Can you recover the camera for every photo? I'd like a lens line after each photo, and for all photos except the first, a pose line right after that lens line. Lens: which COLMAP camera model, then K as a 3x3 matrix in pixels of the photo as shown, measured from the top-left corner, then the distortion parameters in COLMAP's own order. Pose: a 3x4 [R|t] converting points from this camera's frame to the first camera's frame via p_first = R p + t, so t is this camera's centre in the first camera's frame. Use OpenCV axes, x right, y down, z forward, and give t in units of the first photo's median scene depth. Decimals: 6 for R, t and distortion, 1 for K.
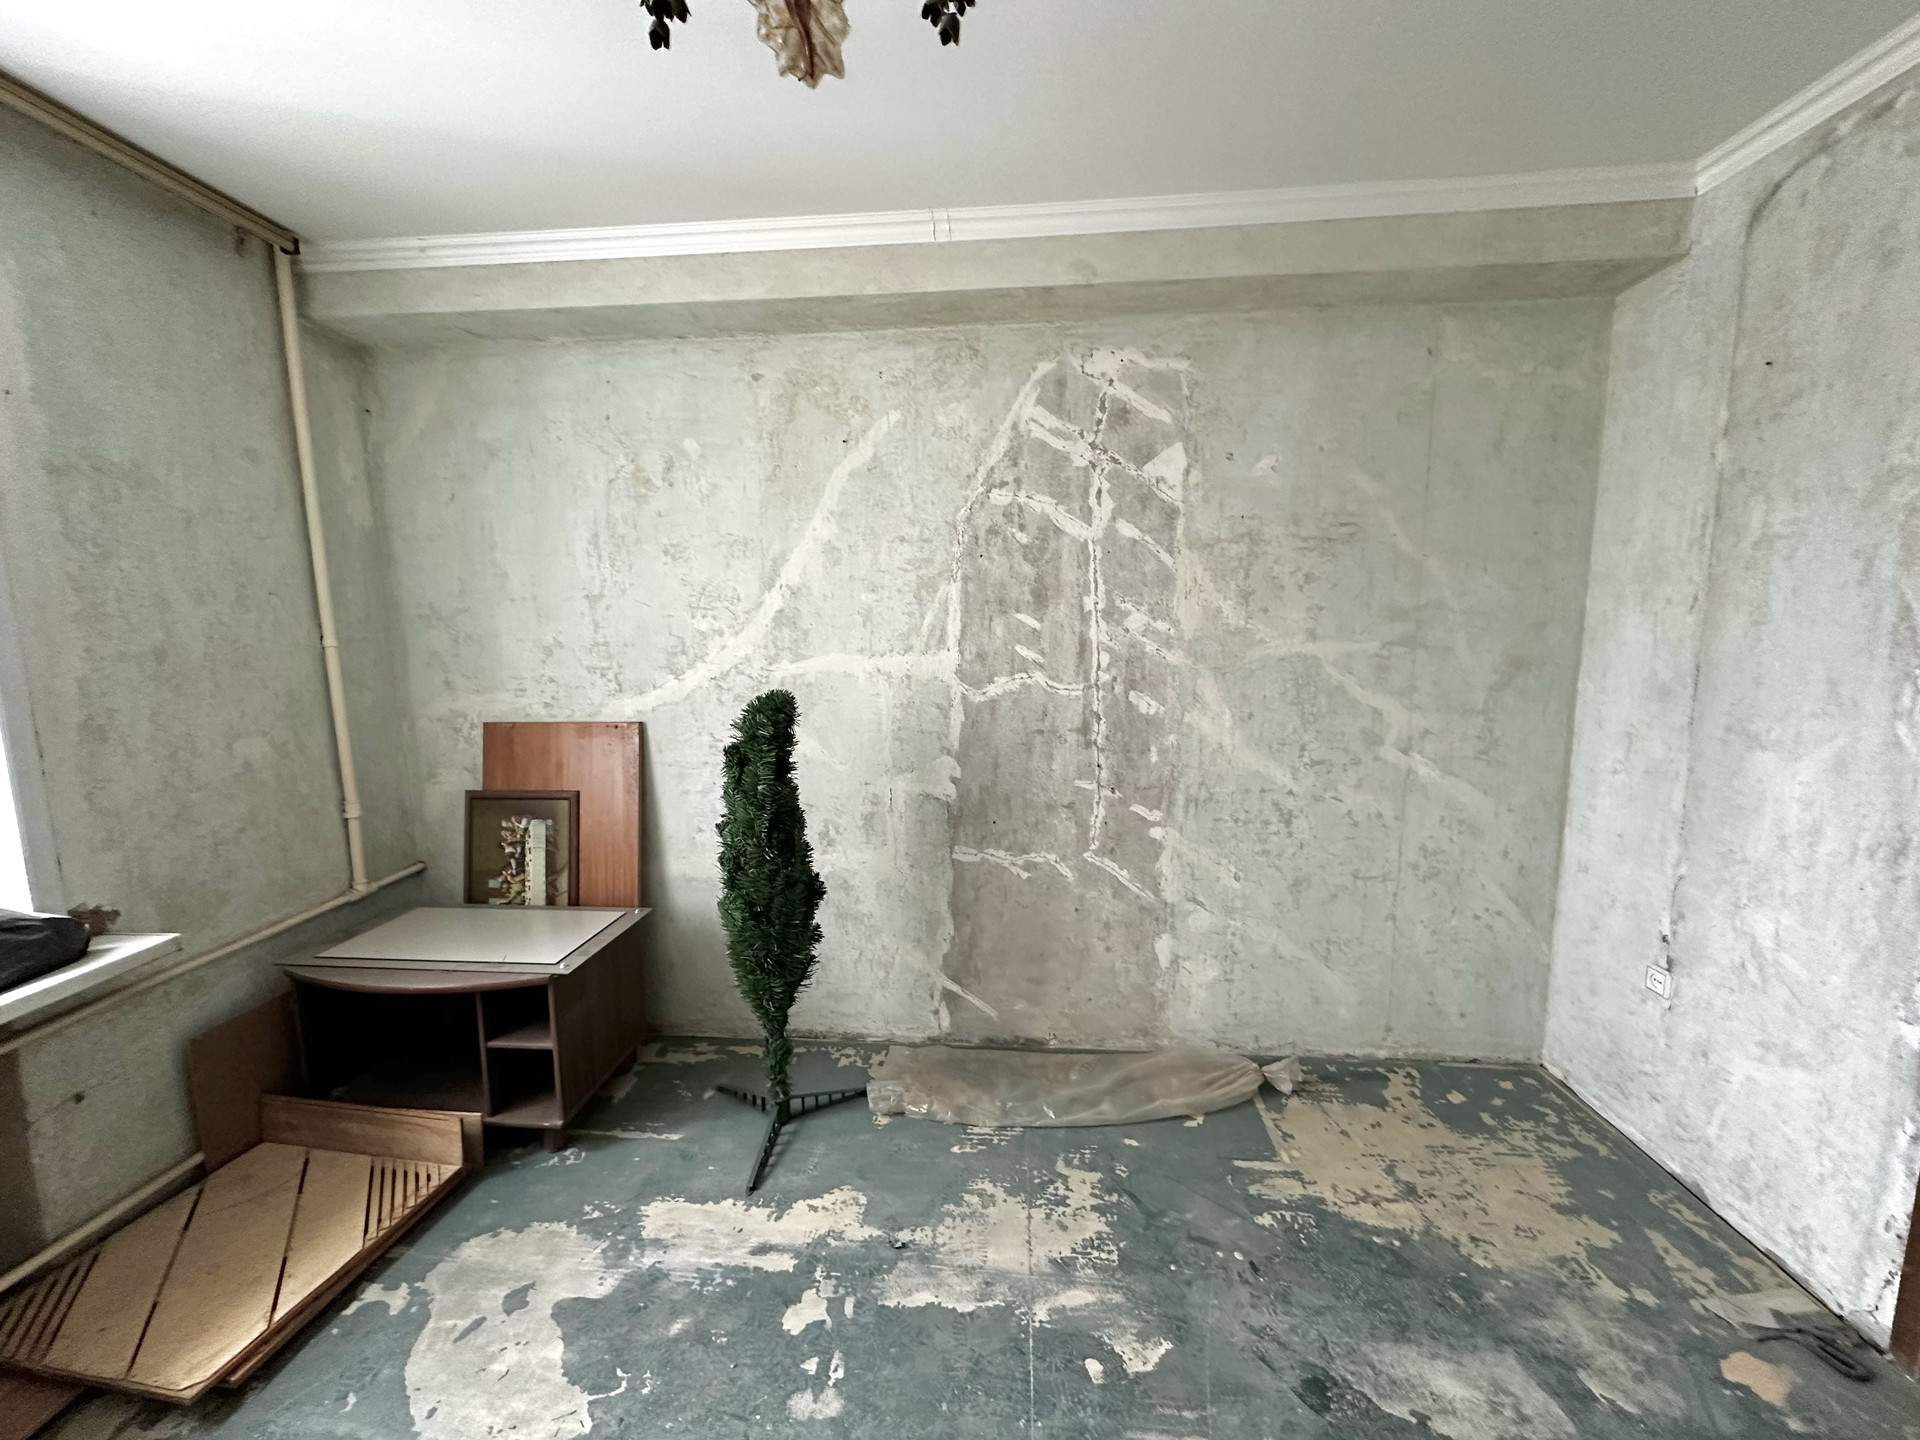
lens RADIAL K [[763.4, 0, 960.0], [0, 763.4, 717.3], [0, 0, 1]] dist [-0.002225, 0.000686]
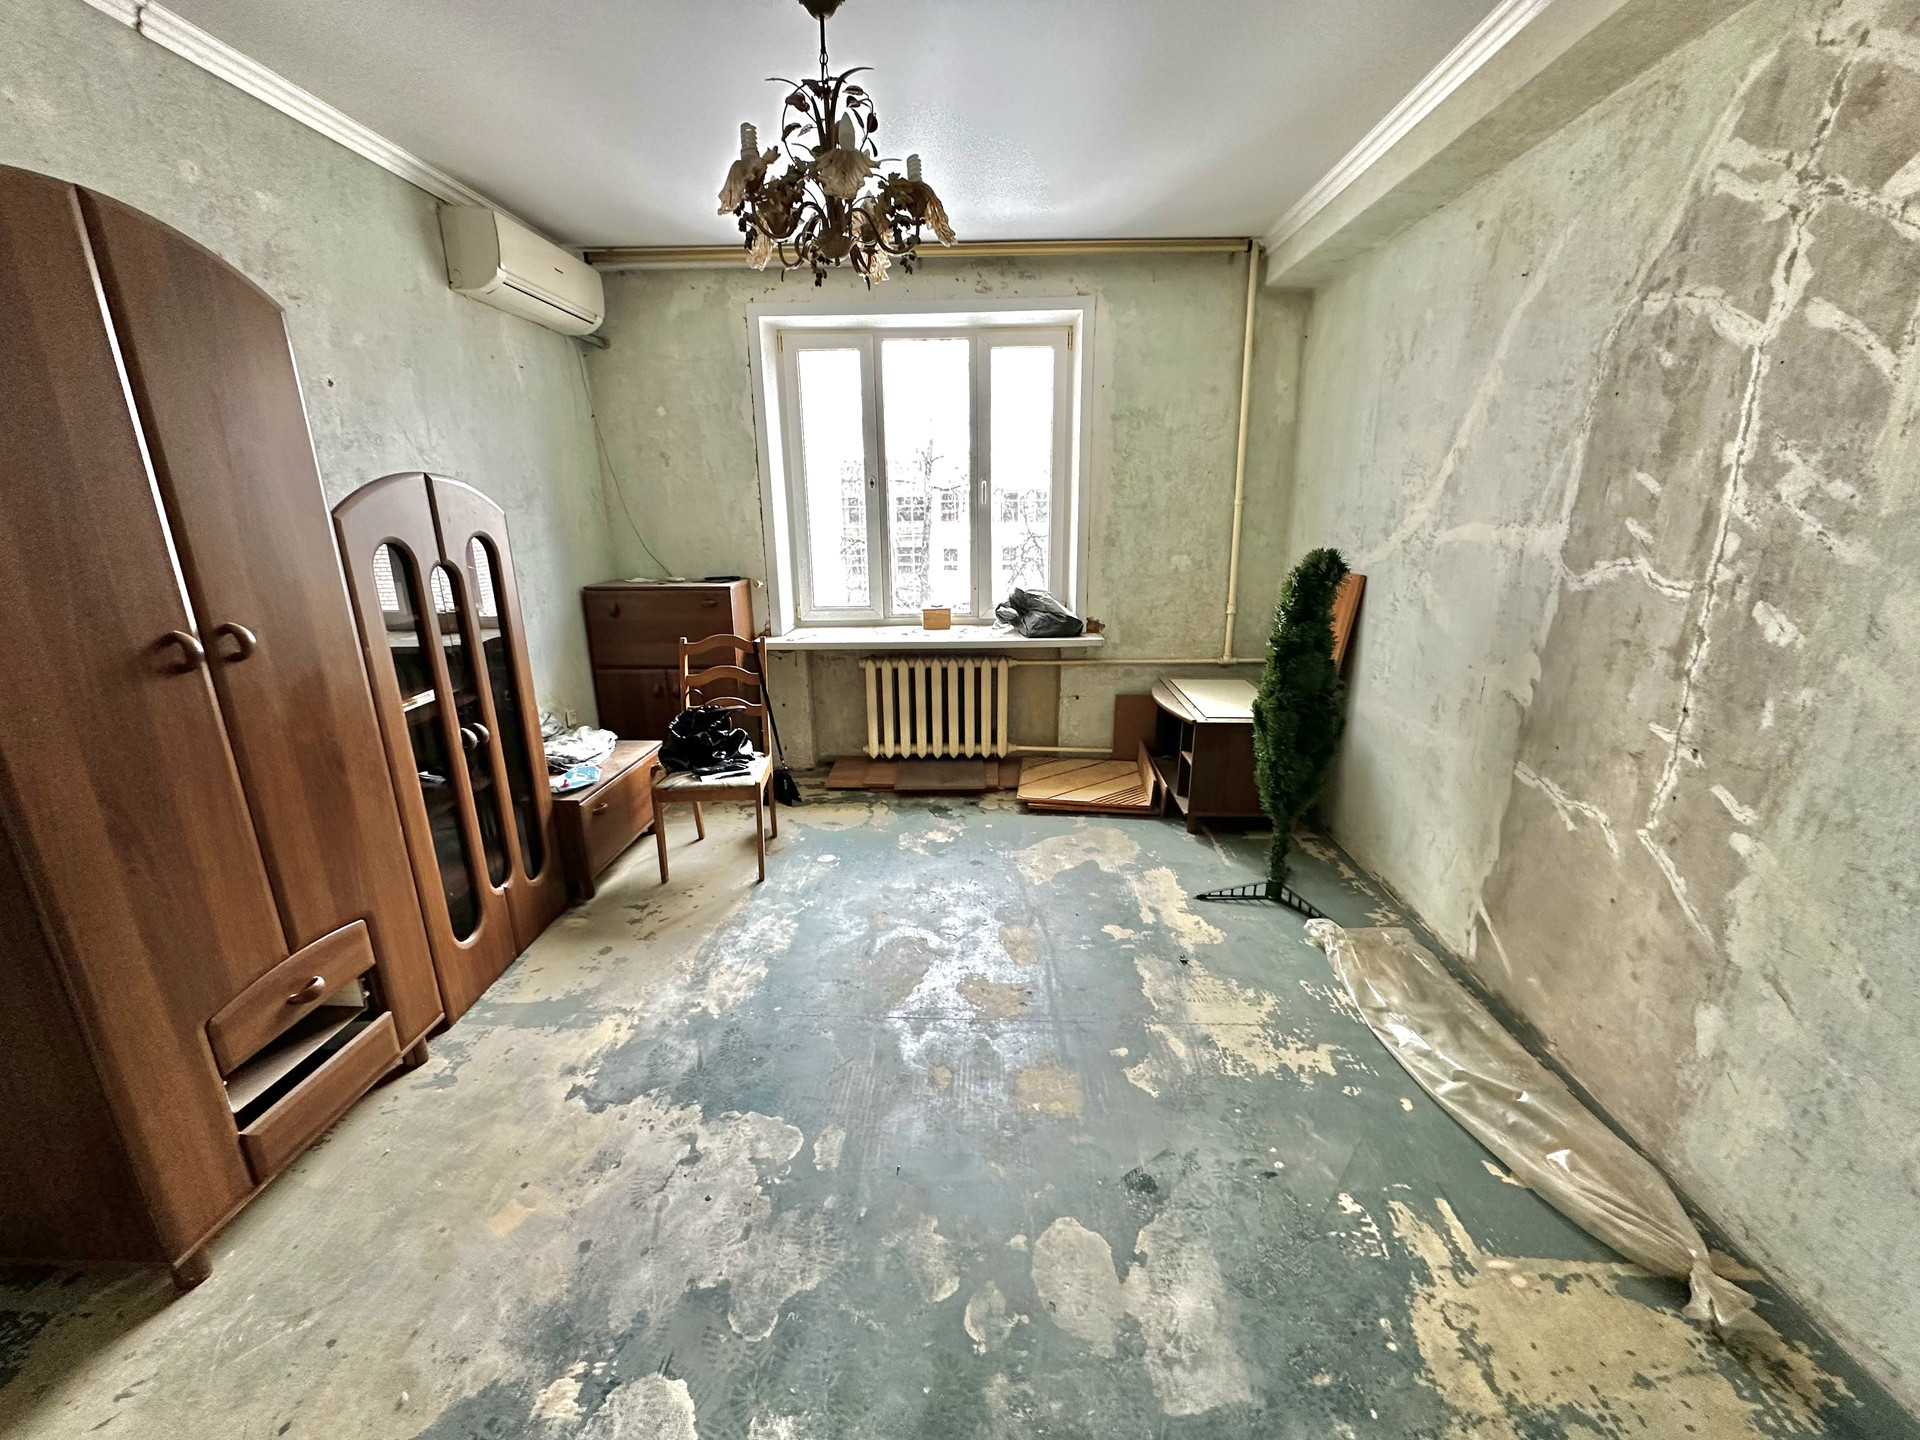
lens RADIAL K [[763.4, 0, 965.0], [0, 763.4, 716.3], [0, 0, 1]] dist [-0.002225, 0.000686]
pose [[0.042902, 0.280430, -0.958915, 0.807191], [-0.121361, 0.954154, 0.273608, -0.036804], [0.991681, 0.104637, 0.074968, 0.344032]]
